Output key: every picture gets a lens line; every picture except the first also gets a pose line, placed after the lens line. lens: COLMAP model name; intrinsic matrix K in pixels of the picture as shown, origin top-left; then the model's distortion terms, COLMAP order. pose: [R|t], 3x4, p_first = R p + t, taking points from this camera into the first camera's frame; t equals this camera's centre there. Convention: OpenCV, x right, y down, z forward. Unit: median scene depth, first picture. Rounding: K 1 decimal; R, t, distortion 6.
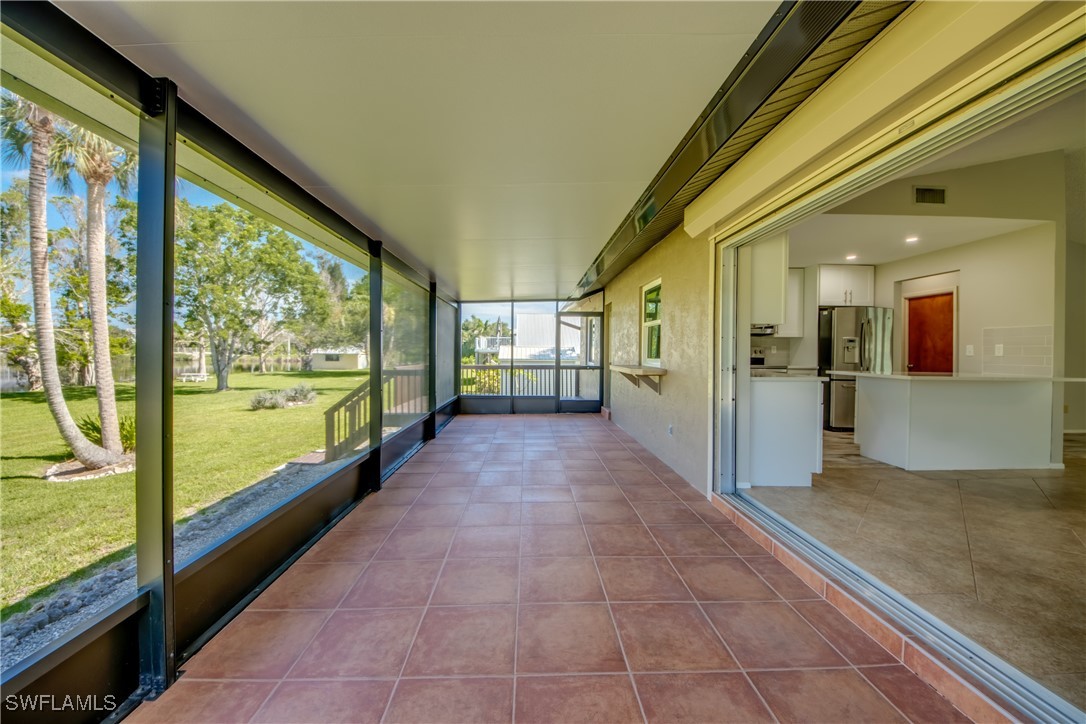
lens RADIAL K [[414.3, 0, 534.0], [0, 414.3, 356.0], [0, 0, 1]] dist [0.020436, -0.012670]
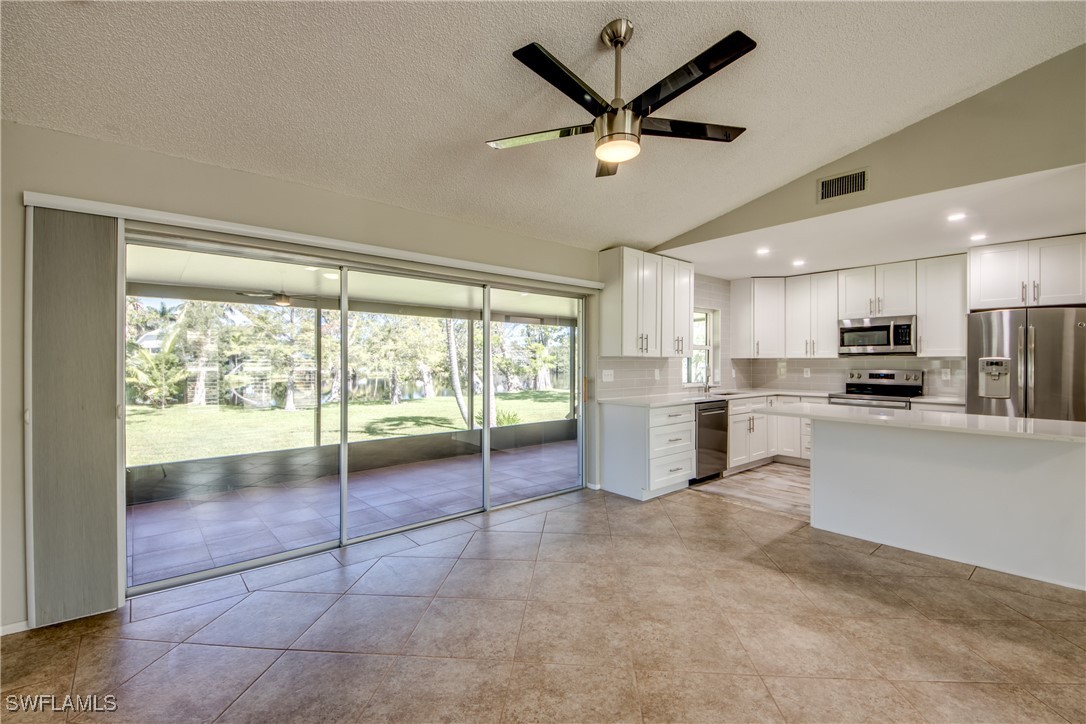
lens RADIAL K [[470.3, 0, 541.1], [0, 470.3, 360.8], [0, 0, 1]] dist [0.028884, -0.023548]
pose [[0.636312, -0.004233, -0.771420, 0.841256], [-0.011301, 0.999826, -0.014809, -0.021016], [0.771349, 0.018141, 0.636154, -0.004384]]
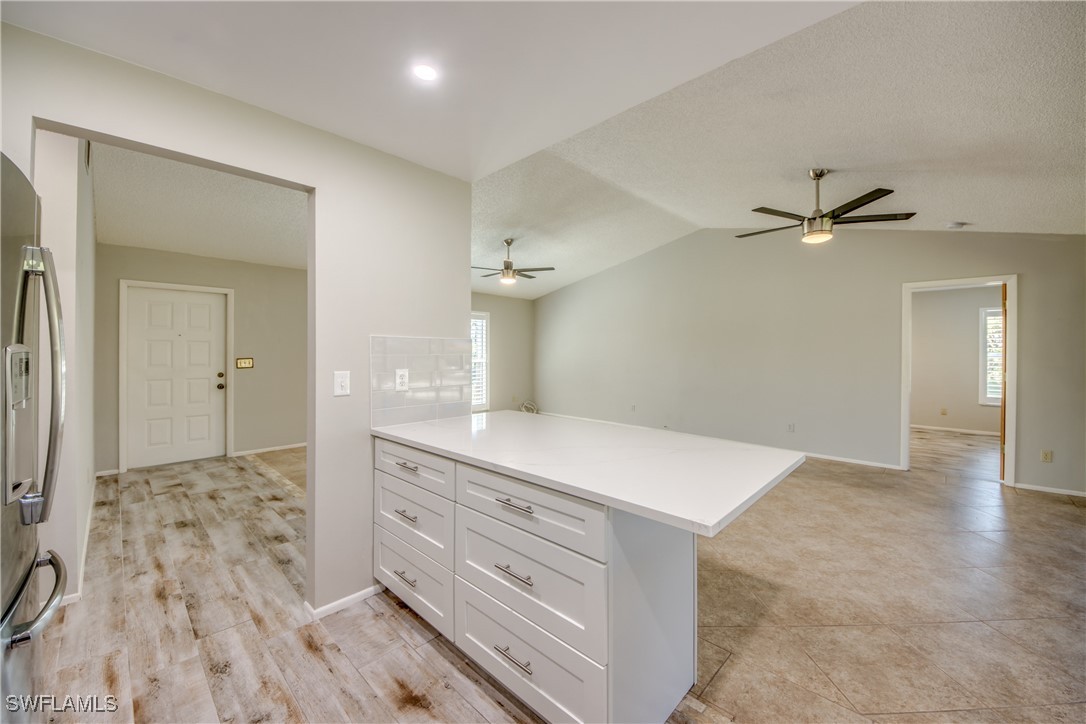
lens RADIAL K [[413.7, 0, 543.9], [0, 413.7, 343.0], [0, 0, 1]] dist [0.019839, -0.015350]
pose [[-0.710380, 0.002279, 0.703815, 0.463010], [0.000584, 0.999996, -0.002648, -0.045320], [-0.703818, -0.001470, -0.710379, 0.934144]]
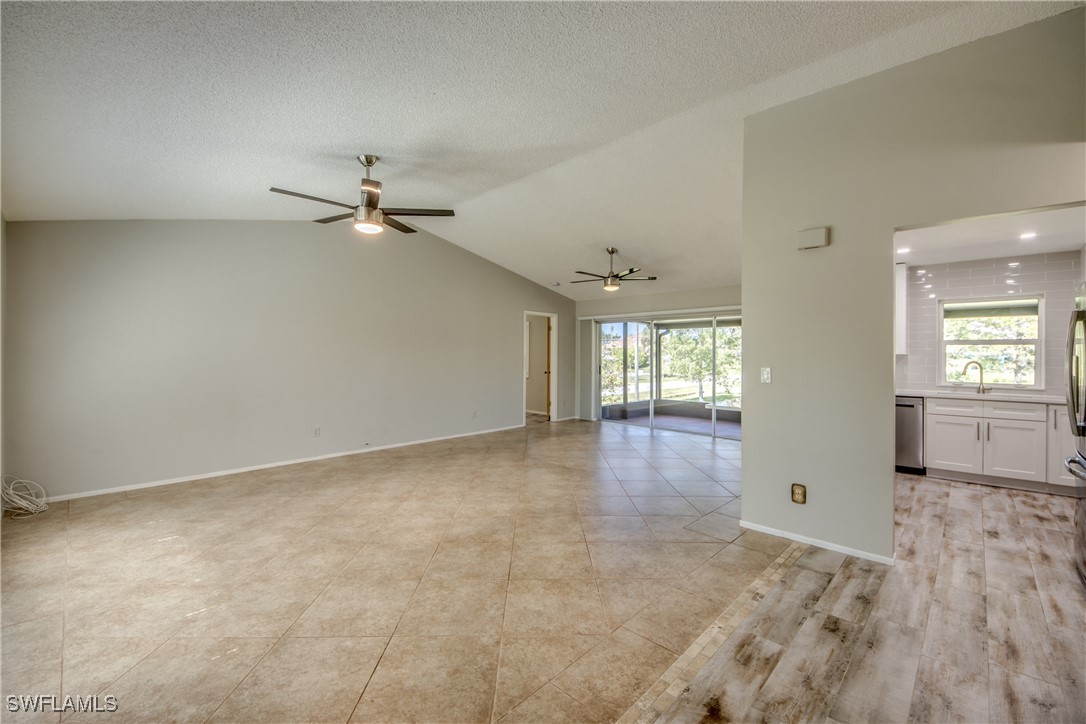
lens RADIAL K [[445.7, 0, 554.5], [0, 445.7, 351.1], [0, 0, 1]] dist [0.030618, -0.020311]
pose [[-0.693584, -0.012429, -0.720268, 1.438010], [-0.018975, 0.999819, 0.001019, -0.037879], [0.720125, 0.014374, -0.693695, 0.894238]]
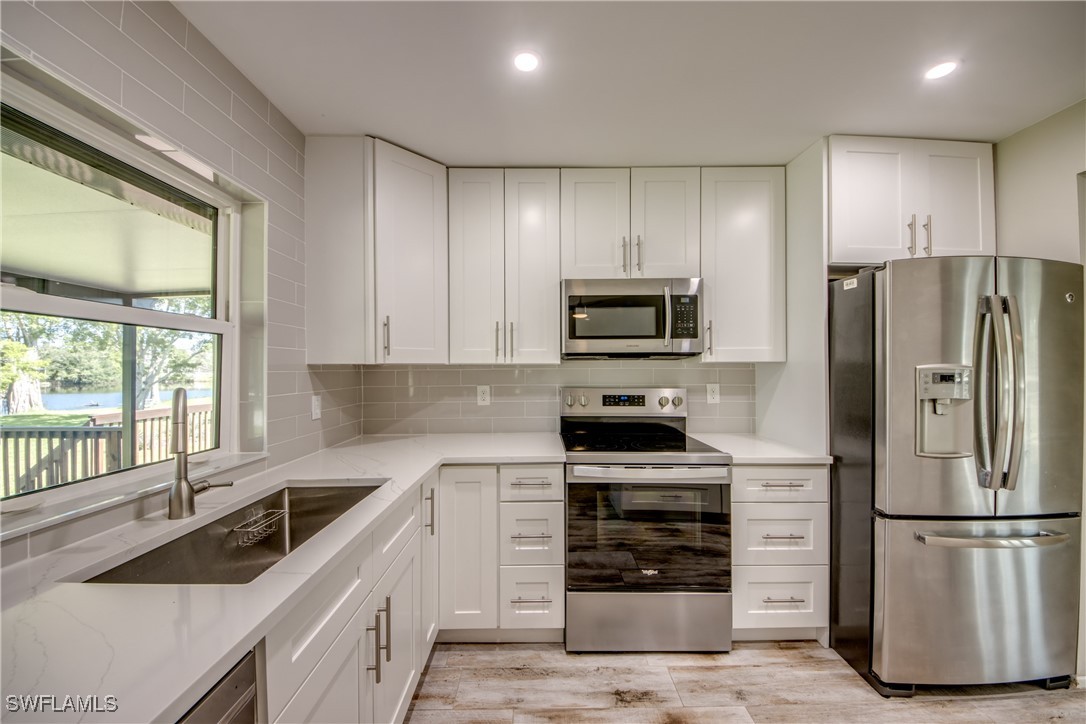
lens RADIAL K [[405.8, 0, 543.3], [0, 405.8, 366.0], [0, 0, 1]] dist [0.020517, -0.014384]
pose [[0.999947, -0.005993, -0.008324, 0.473328], [0.005821, 0.999772, -0.020534, -0.038448], [0.008445, 0.020484, 0.999755, 0.697420]]
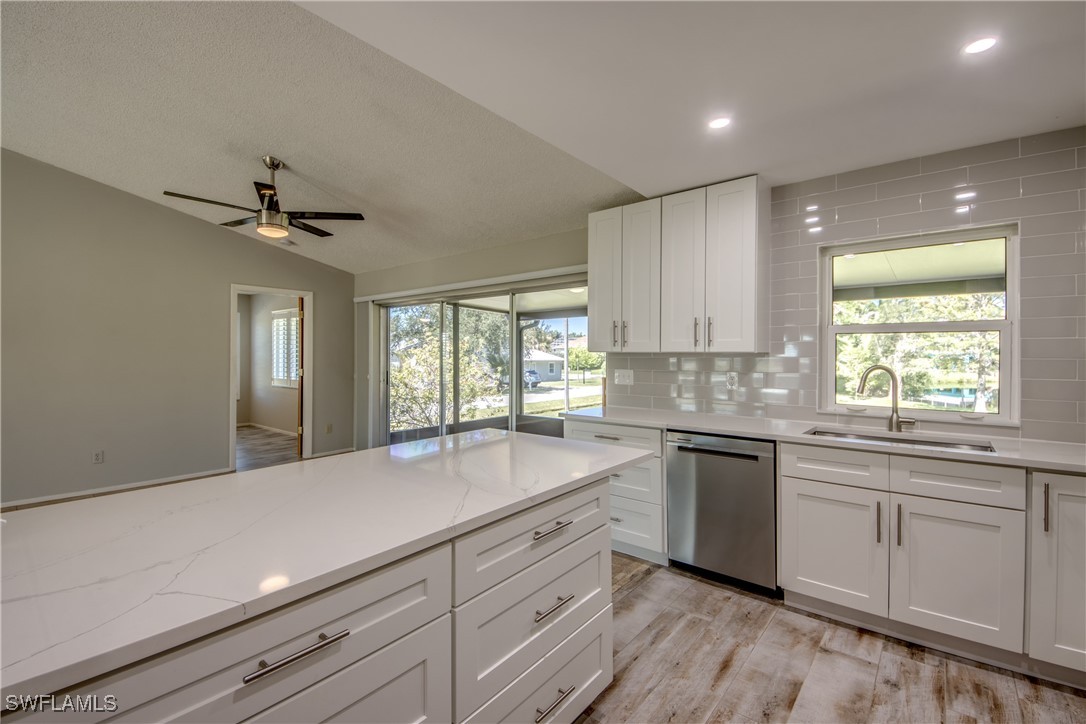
lens RADIAL K [[475.5, 0, 543.4], [0, 475.5, 356.3], [0, 0, 1]] dist [0.030493, -0.022233]
pose [[-0.650179, -0.002949, -0.759776, 0.837360], [-0.015962, 0.999825, 0.009778, -0.040790], [0.759614, 0.018485, -0.650112, 0.925010]]
